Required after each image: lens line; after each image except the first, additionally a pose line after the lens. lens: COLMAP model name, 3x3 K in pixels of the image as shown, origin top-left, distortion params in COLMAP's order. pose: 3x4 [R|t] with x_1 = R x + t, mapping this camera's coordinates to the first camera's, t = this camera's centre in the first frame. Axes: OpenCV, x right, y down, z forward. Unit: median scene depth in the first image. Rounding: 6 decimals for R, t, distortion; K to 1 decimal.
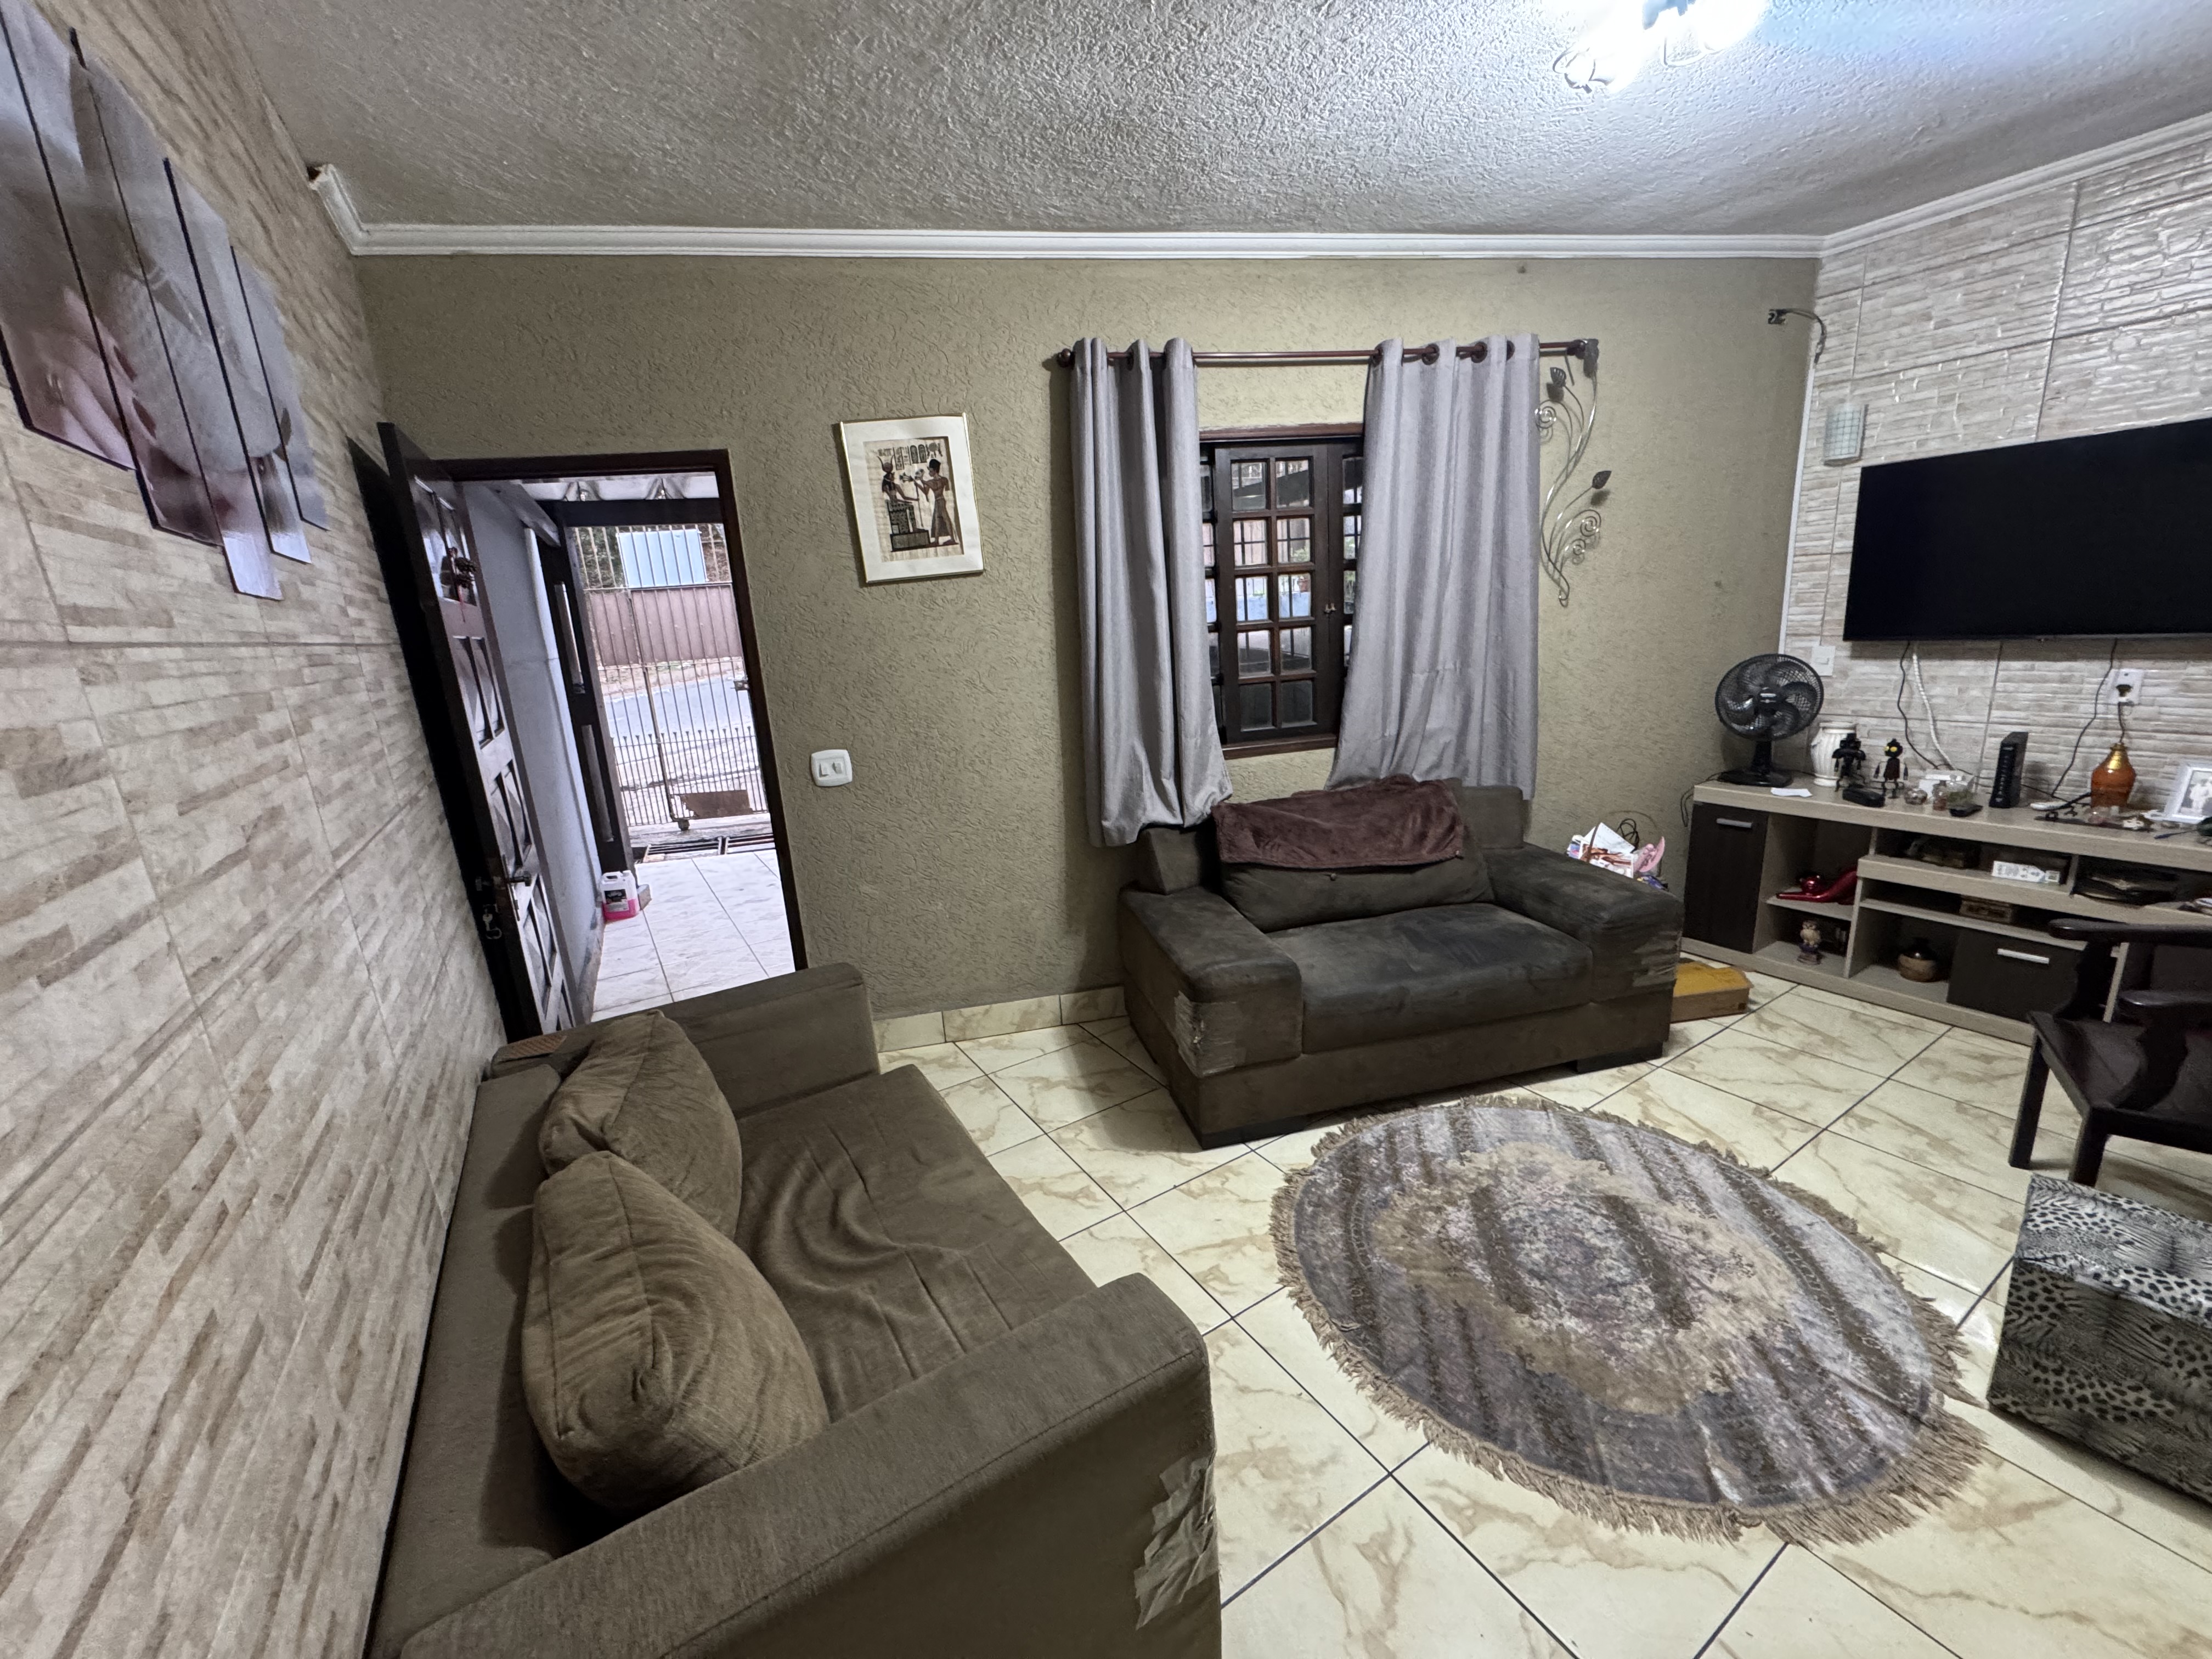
lens RADIAL K [[886.1, 0, 1109.6], [0, 886.1, 824.3], [0, 0, 1]] dist [-0.000568, 0.000616]
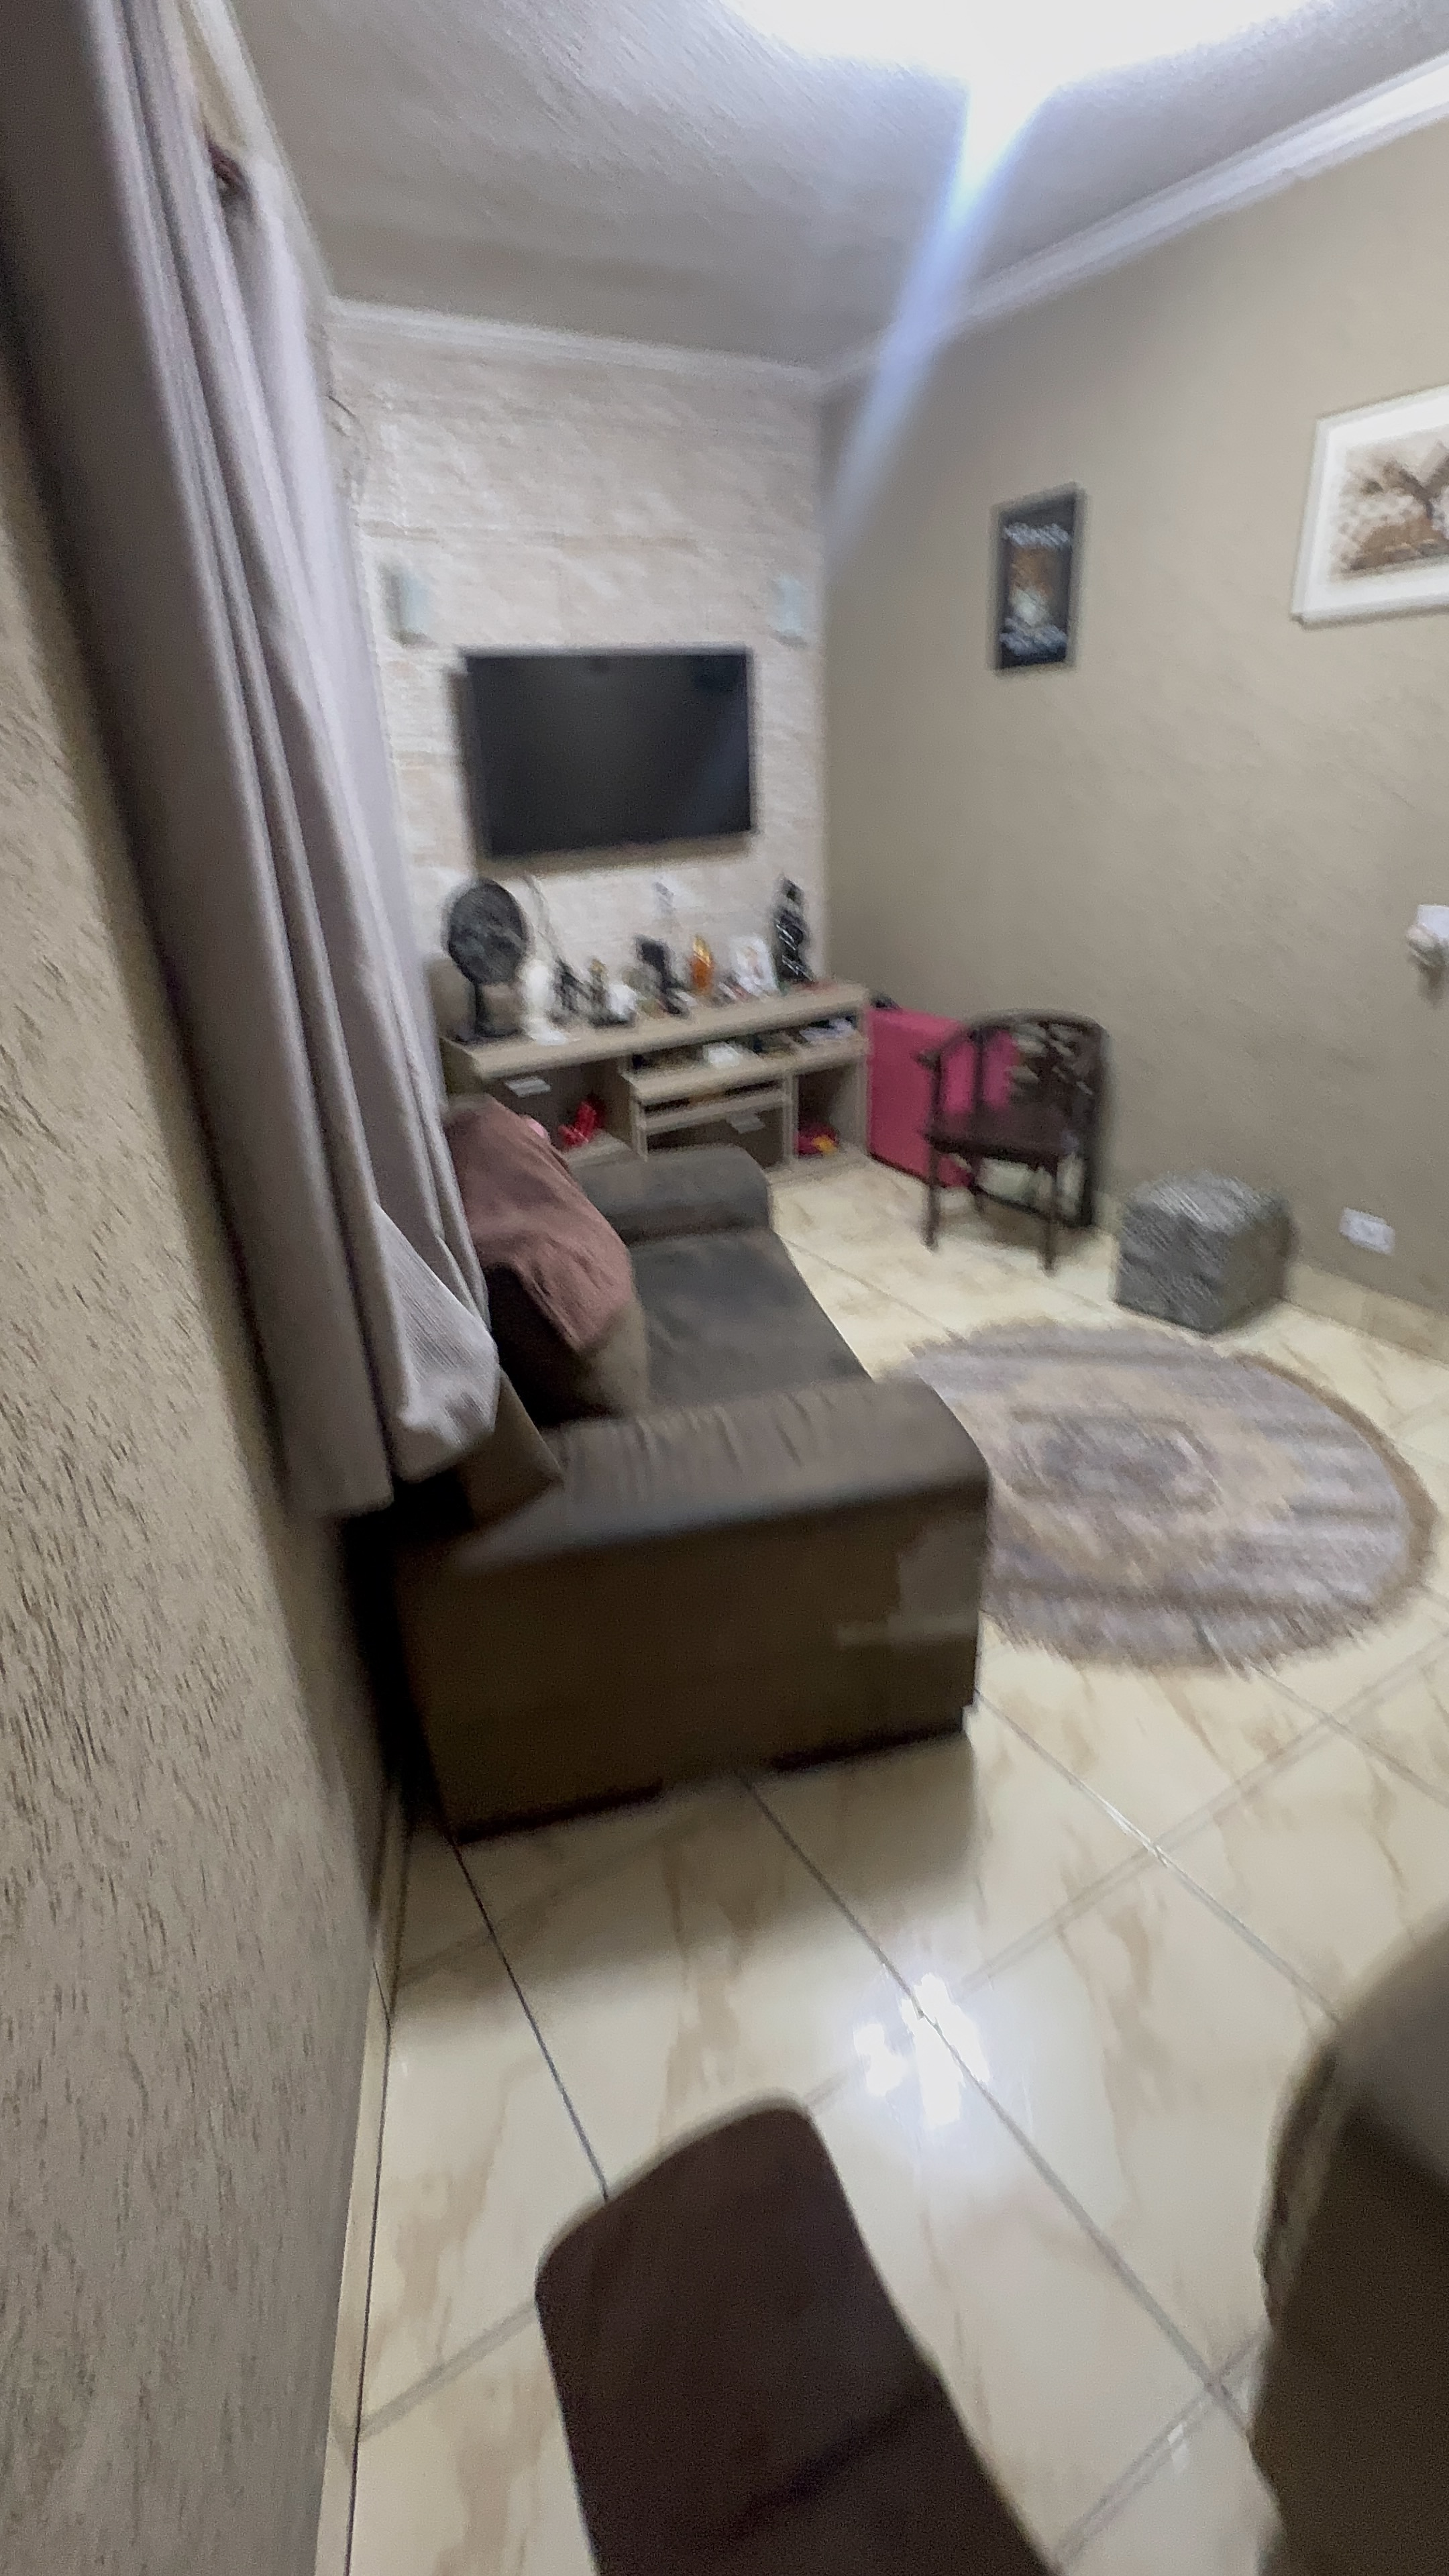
lens RADIAL K [[1100.9, 0, 719.6], [0, 1100.9, 1299.1], [0, 0, 1]] dist [-0.000772, 0.000306]
pose [[0.025746, -0.395122, 0.918268, -0.429866], [0.279297, 0.884836, 0.372905, -0.204918], [-0.959859, 0.246869, 0.133138, 0.902345]]
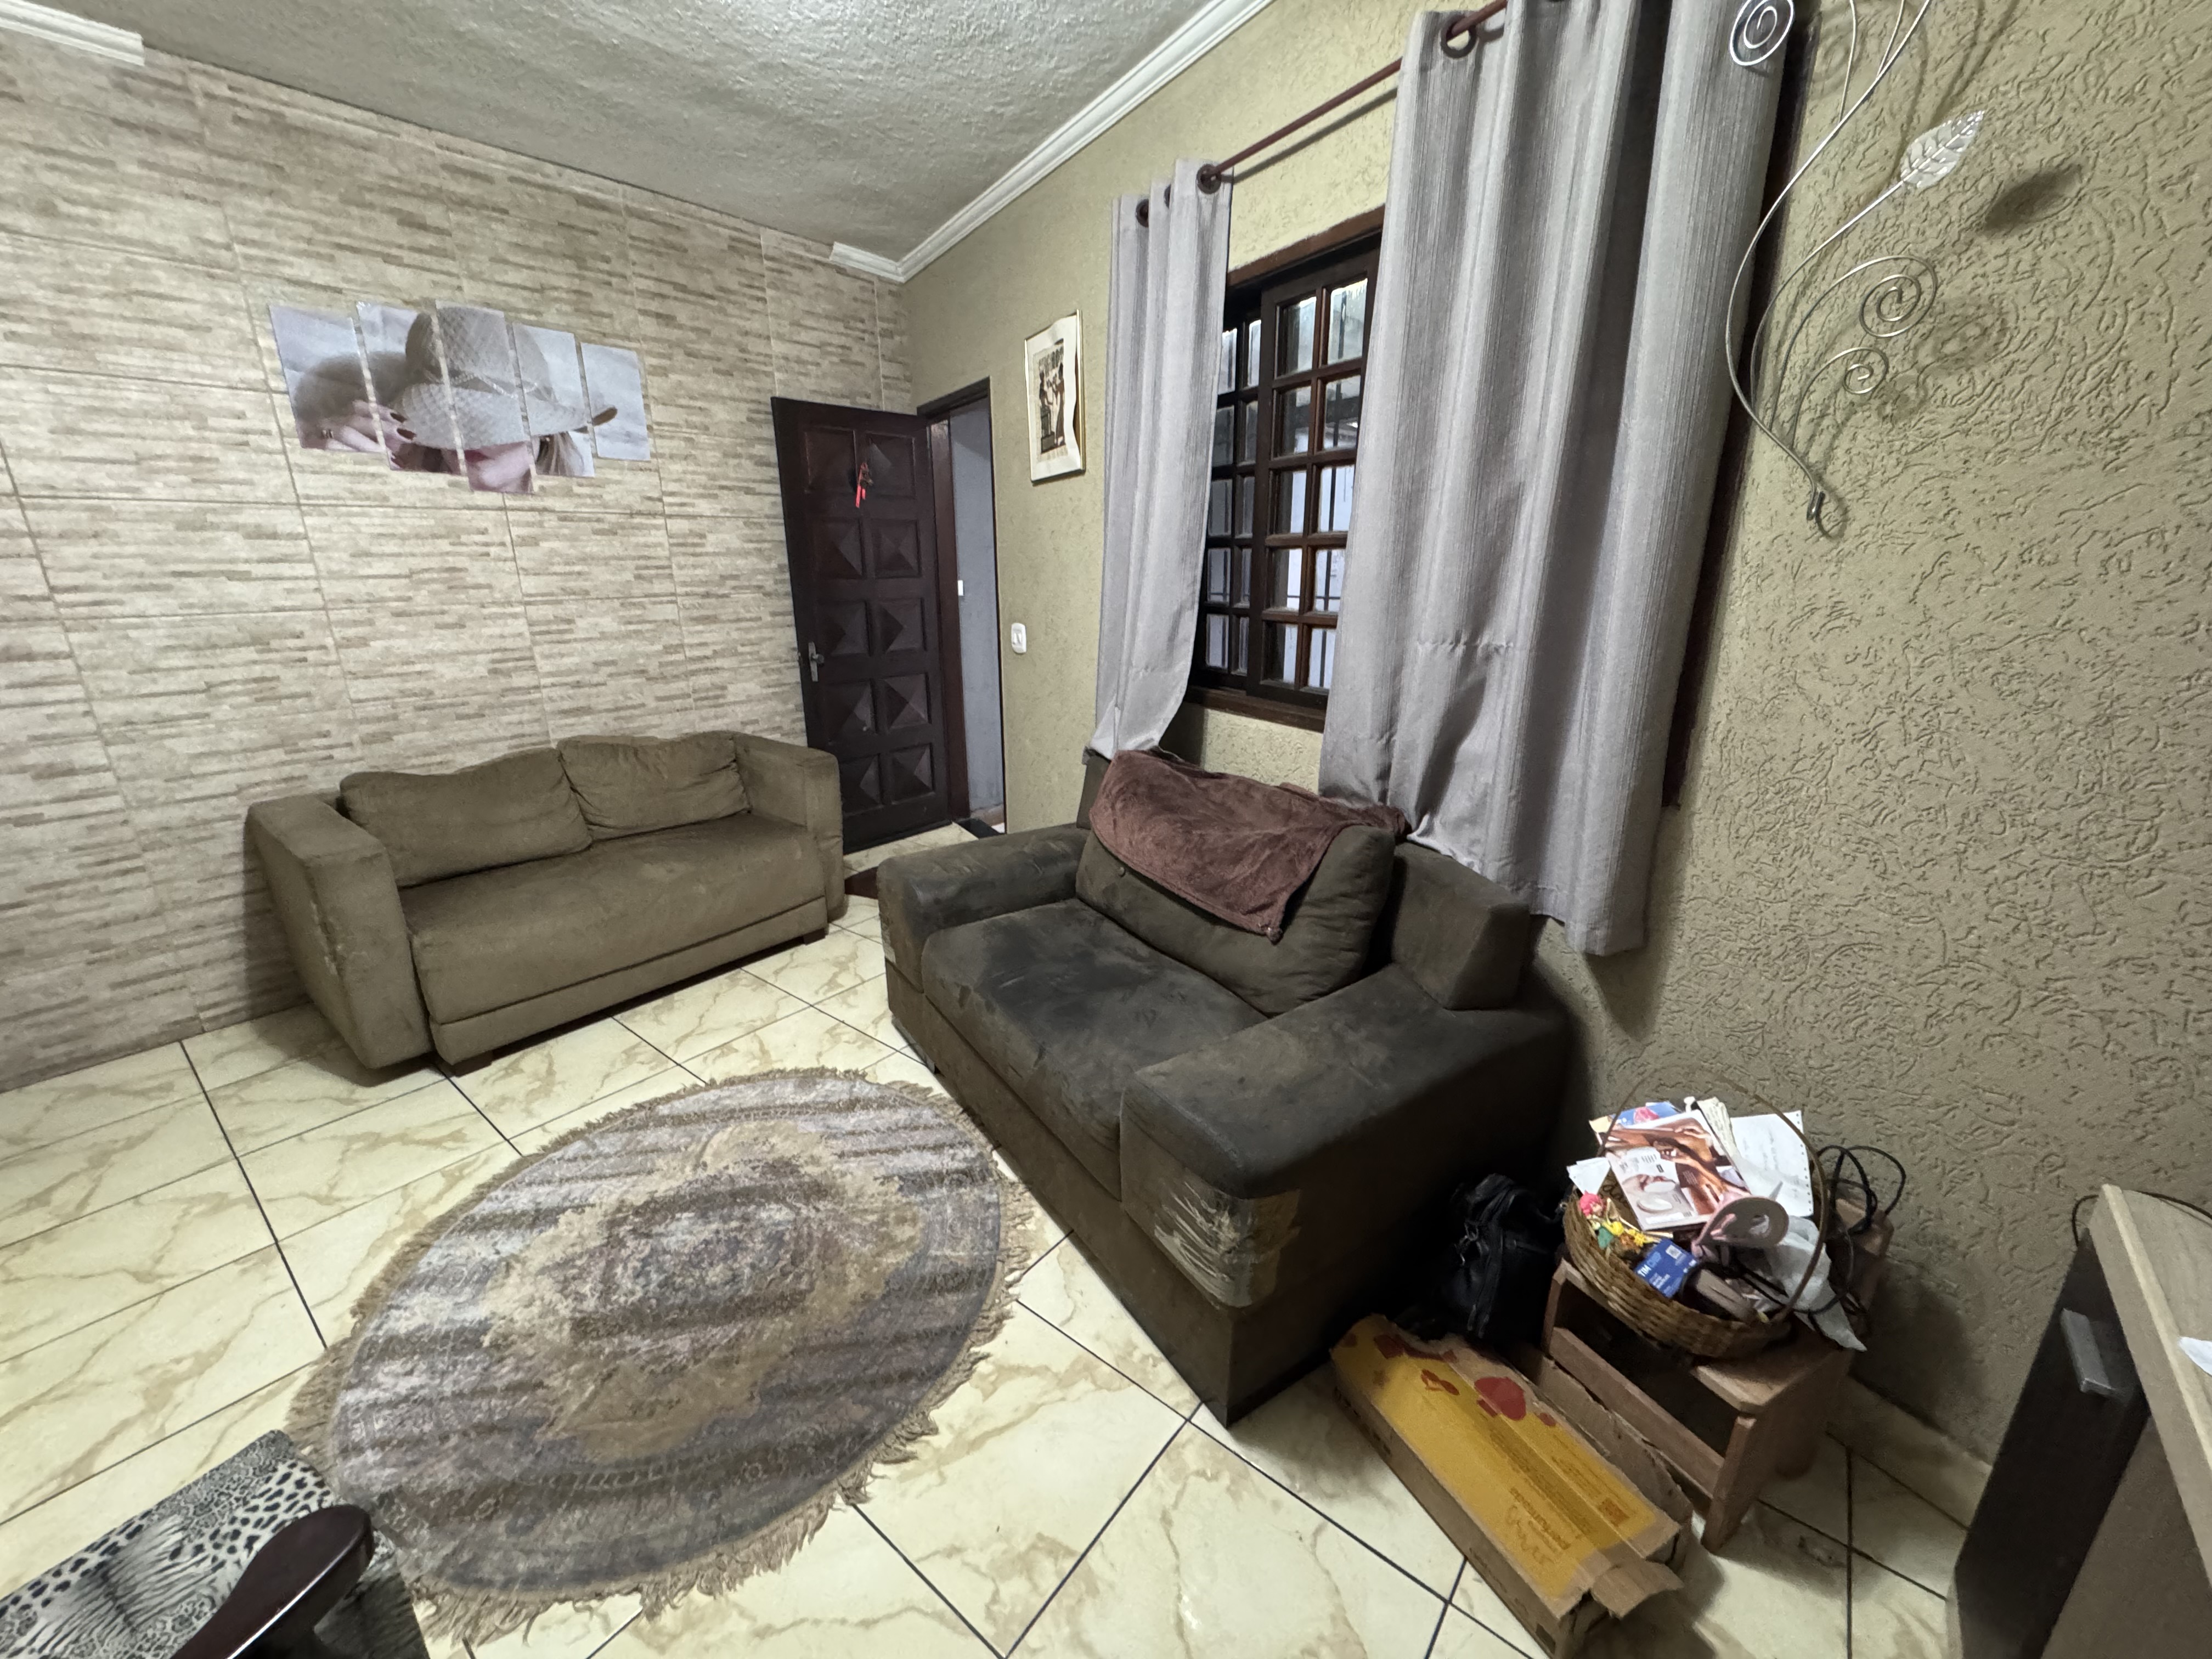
lens RADIAL K [[886.1, 0, 1113.1], [0, 886.1, 827.8], [0, 0, 1]] dist [-0.000568, 0.000616]
pose [[0.332654, 0.342027, -0.878840, 0.969603], [-0.241968, 0.931671, 0.270999, -0.196491], [0.911478, 0.122503, 0.392683, 0.716933]]
